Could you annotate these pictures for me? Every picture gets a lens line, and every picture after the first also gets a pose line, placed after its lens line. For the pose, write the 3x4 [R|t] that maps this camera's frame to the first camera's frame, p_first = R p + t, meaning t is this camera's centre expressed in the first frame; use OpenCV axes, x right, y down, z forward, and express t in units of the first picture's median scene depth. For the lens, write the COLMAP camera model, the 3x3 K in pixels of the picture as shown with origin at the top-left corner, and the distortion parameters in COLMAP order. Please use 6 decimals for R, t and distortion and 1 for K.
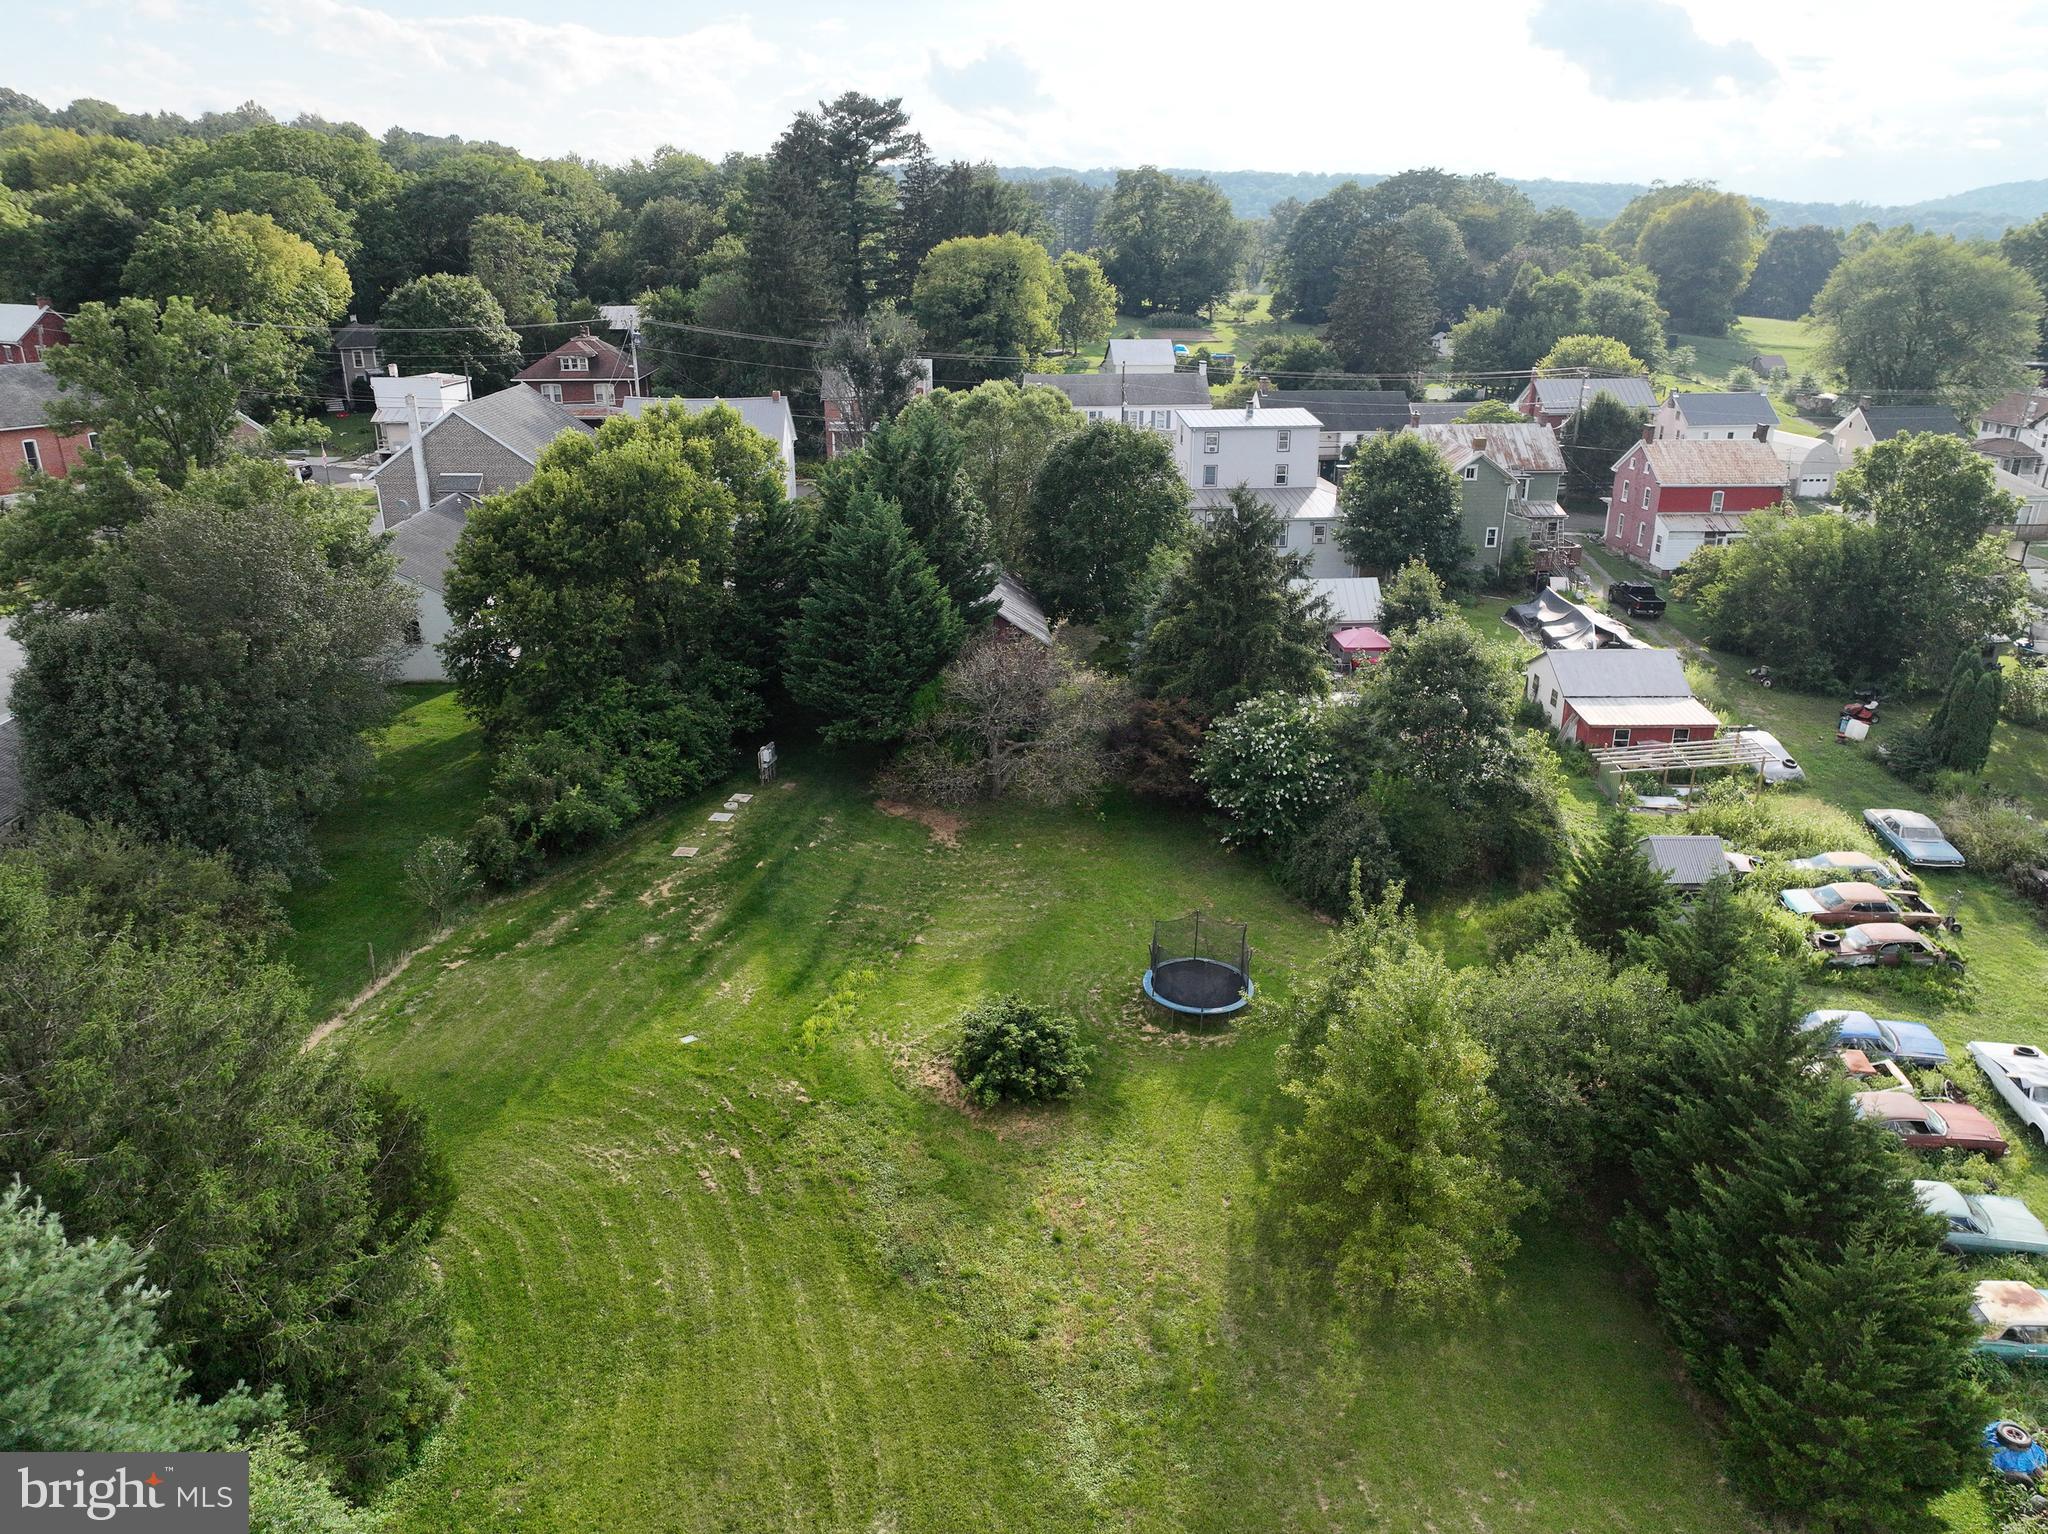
lens RADIAL K [[1438.0, 0, 1024.0], [0, 1438.0, 767.0], [0, 0, 1]] dist [0.001150, 0.012773]
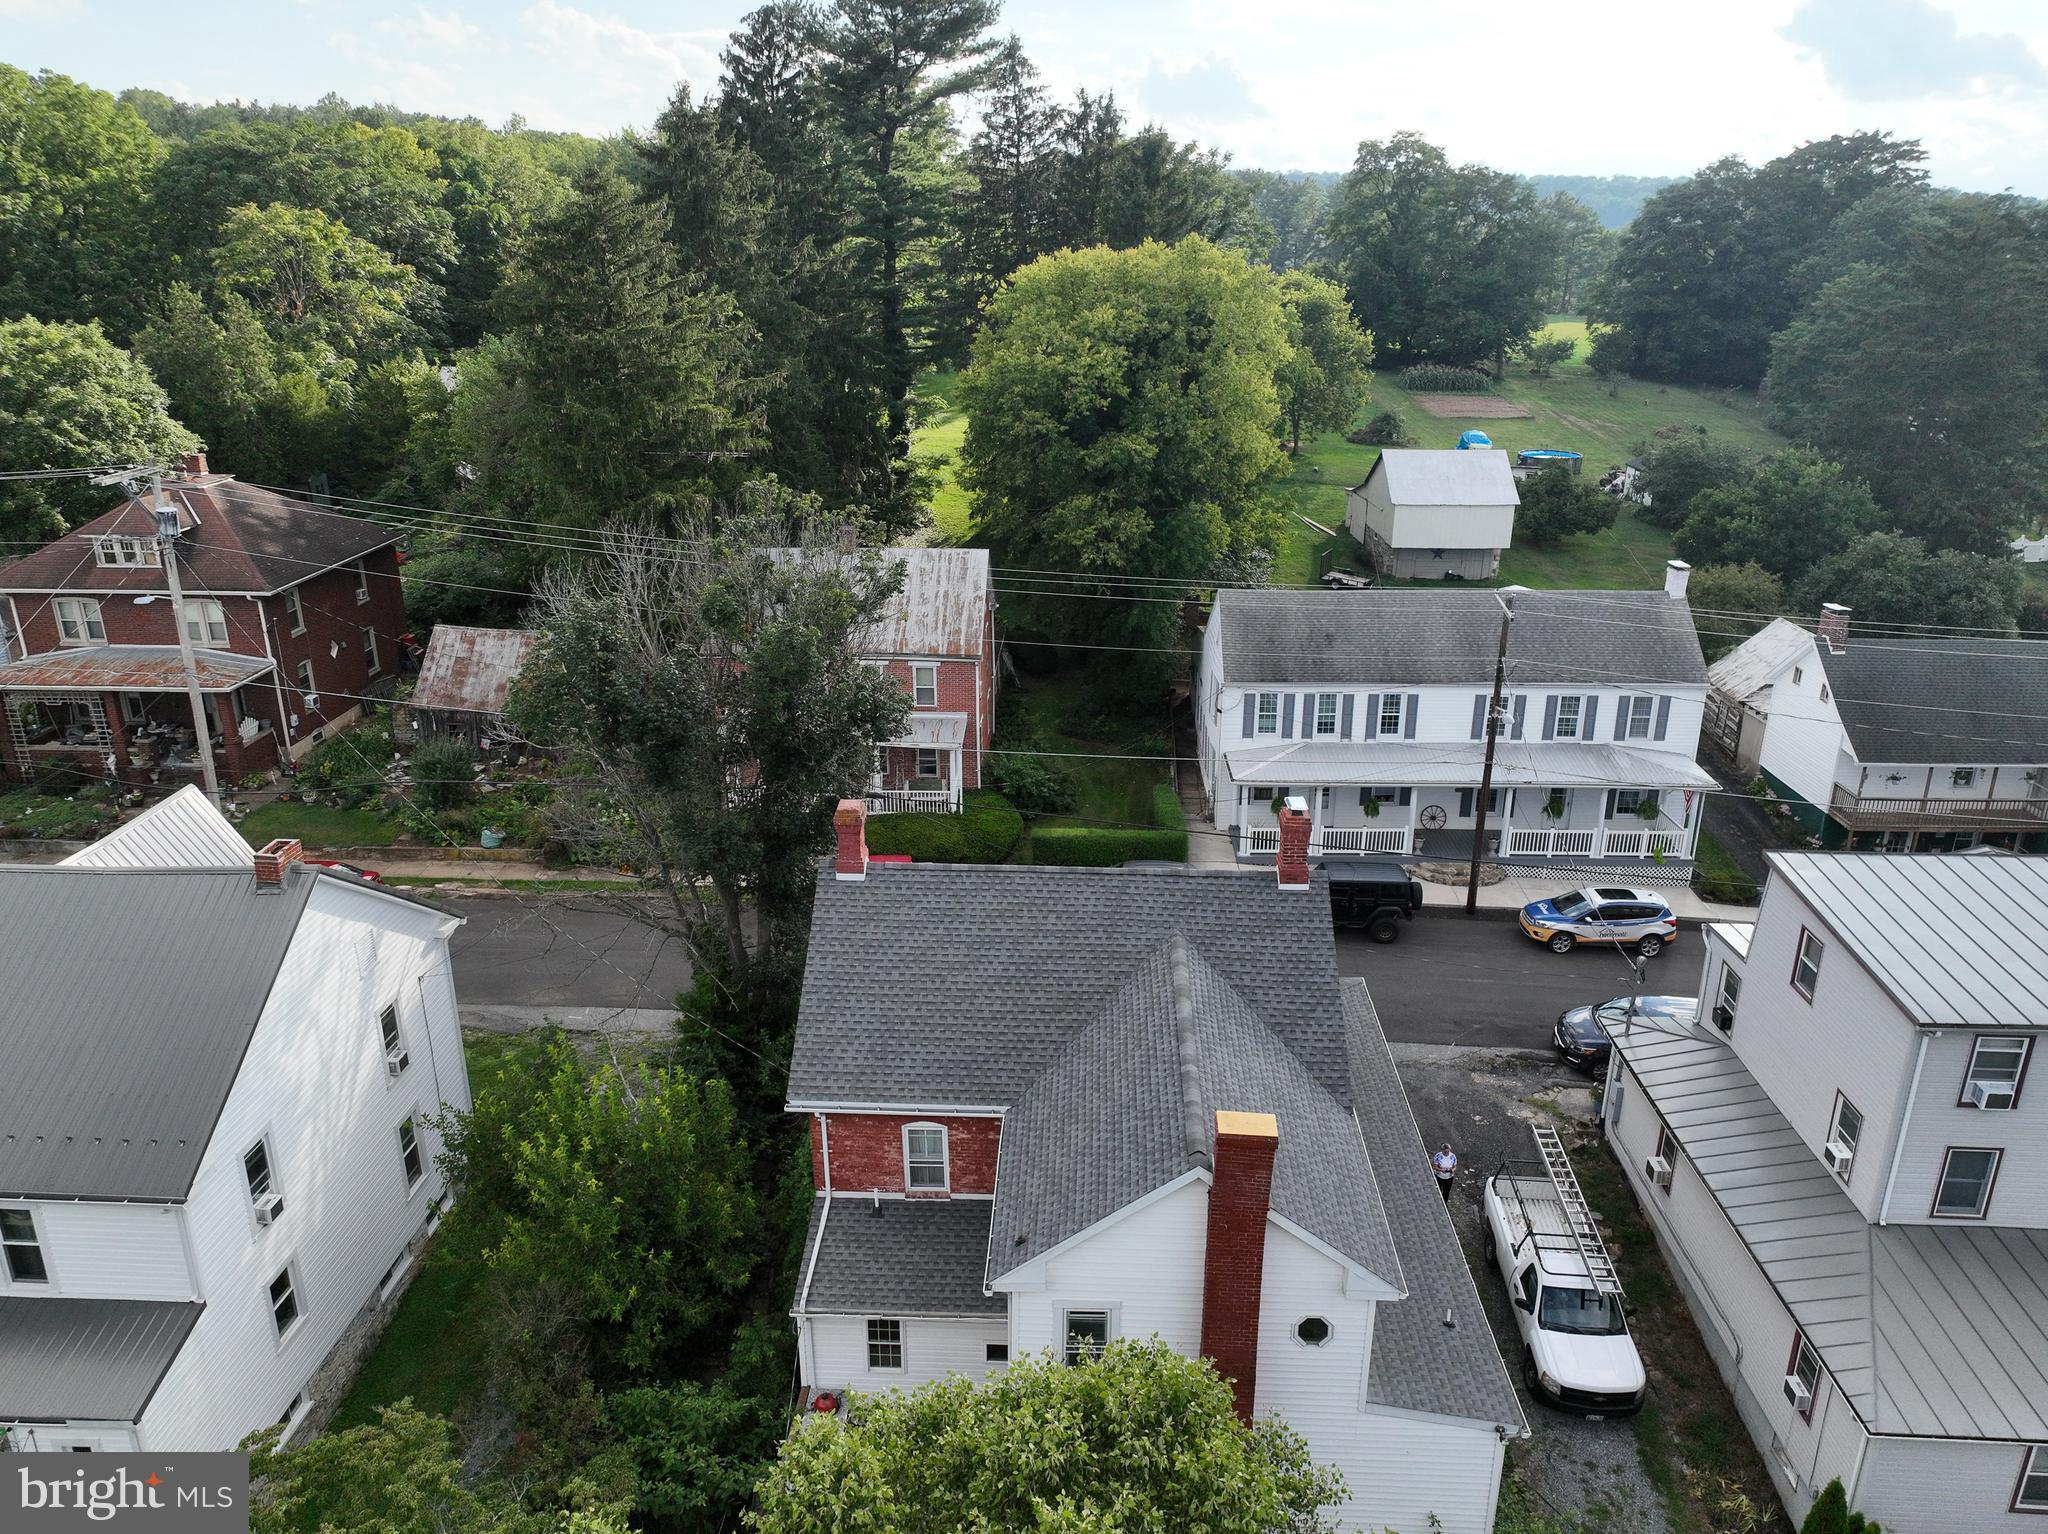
lens RADIAL K [[1438.0, 0, 1024.0], [0, 1438.0, 767.0], [0, 0, 1]] dist [0.001150, 0.012773]
pose [[0.993910, 0.037567, -0.103590, -0.010070], [-0.038005, 0.999275, -0.002258, -0.218643], [0.103430, 0.006181, 0.994617, 0.591265]]
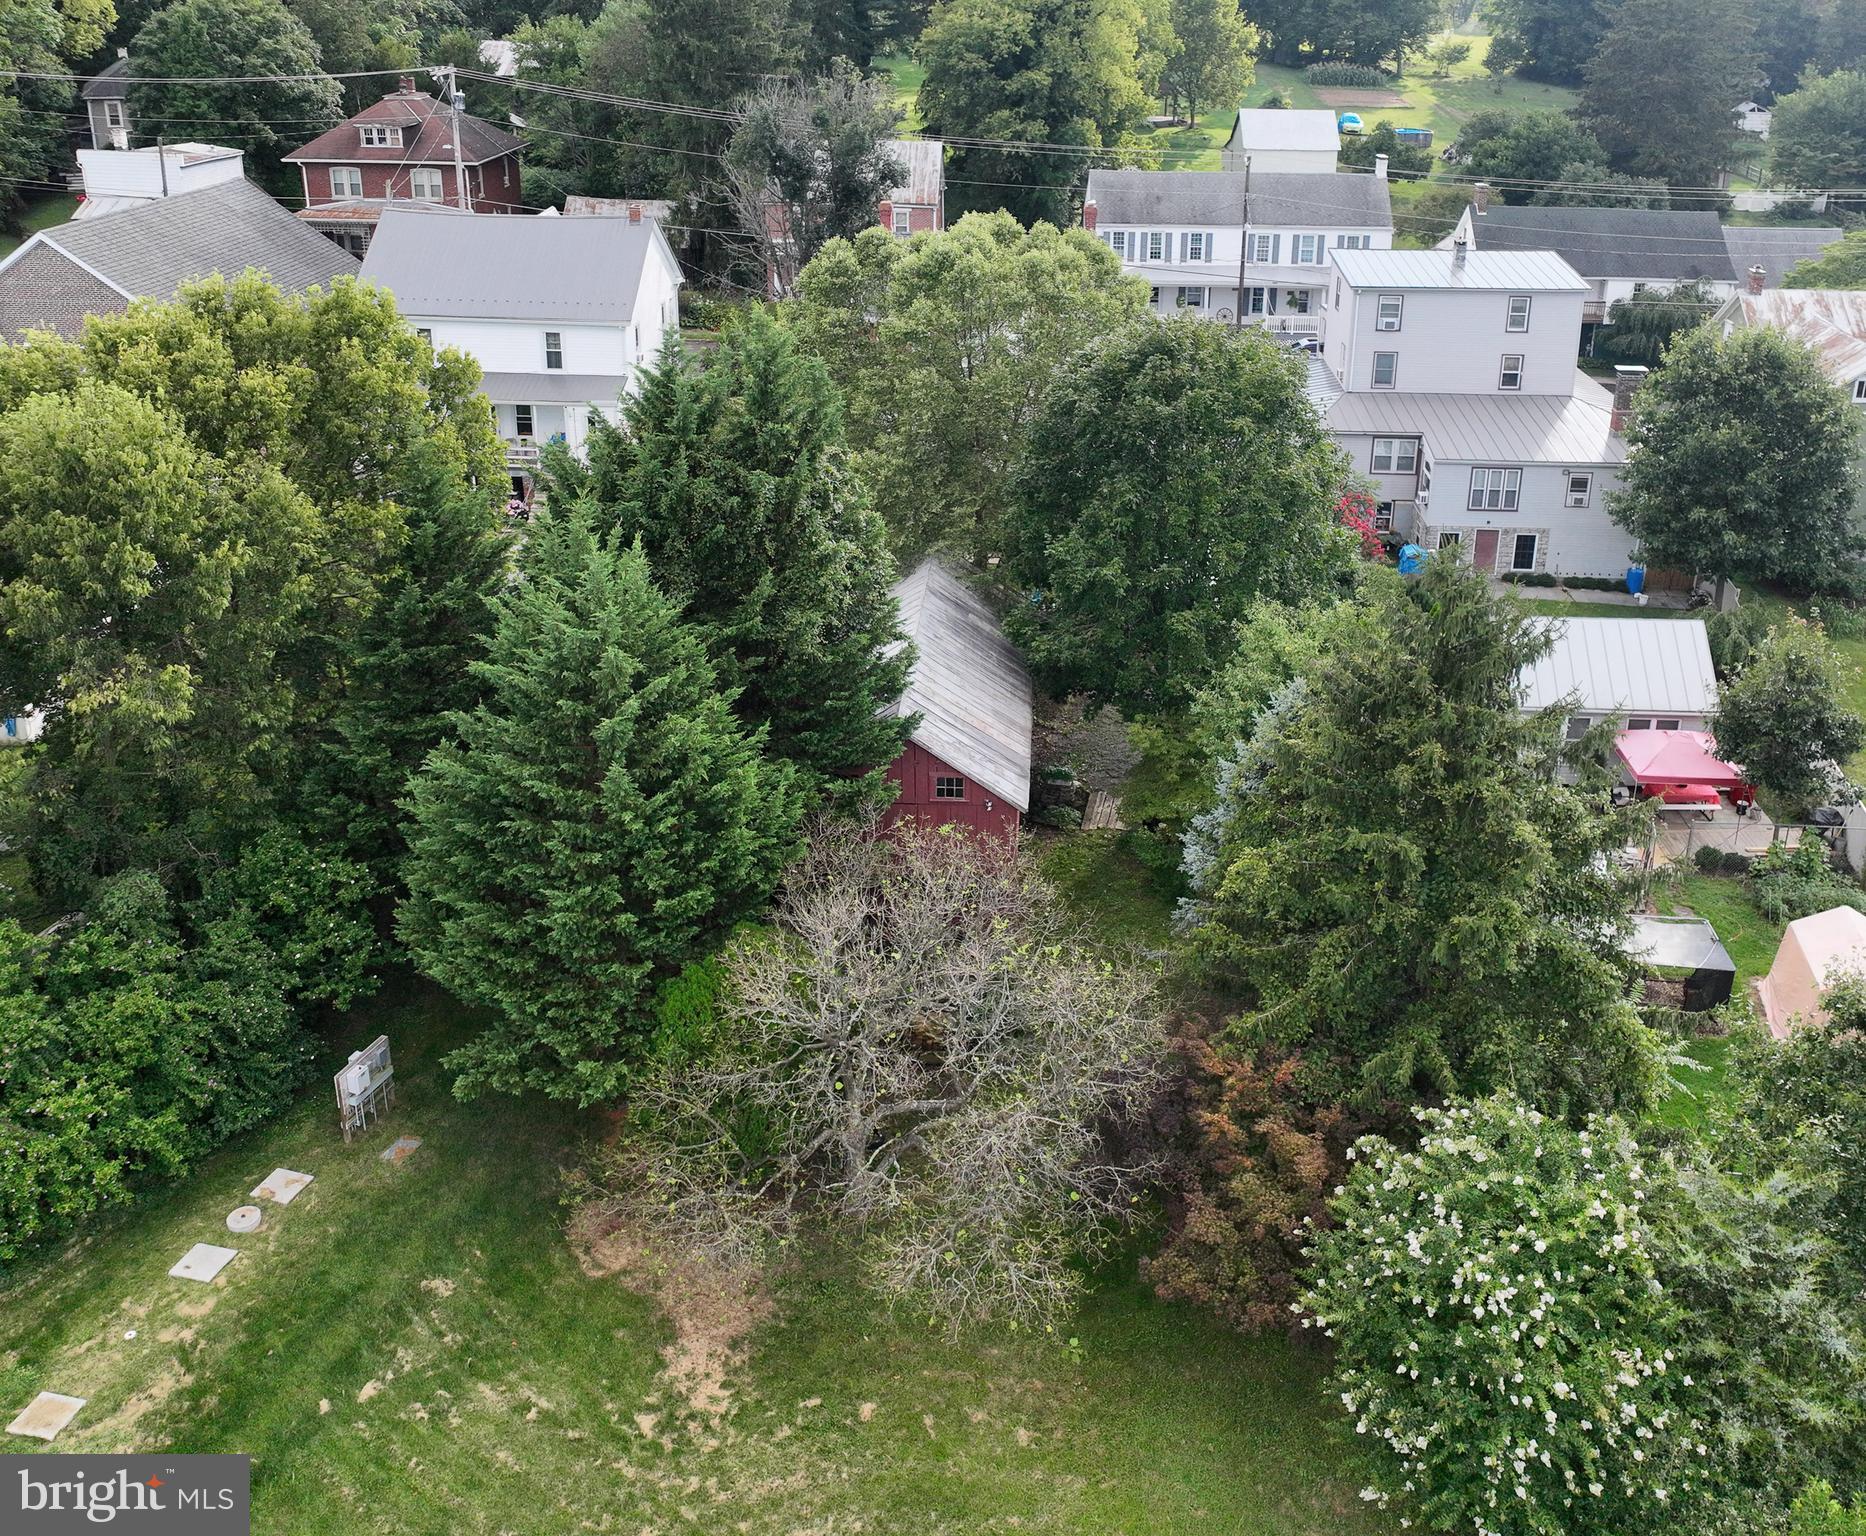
lens RADIAL K [[1790.6, 0, 982.8], [0, 1790.6, 595.6], [0, 0, 1]] dist [0.004991, -0.003303]
pose [[0.995234, 0.046668, -0.085626, 0.028935], [-0.047243, 0.998872, -0.004706, -0.082620], [0.085310, 0.008729, 0.996316, 0.224687]]
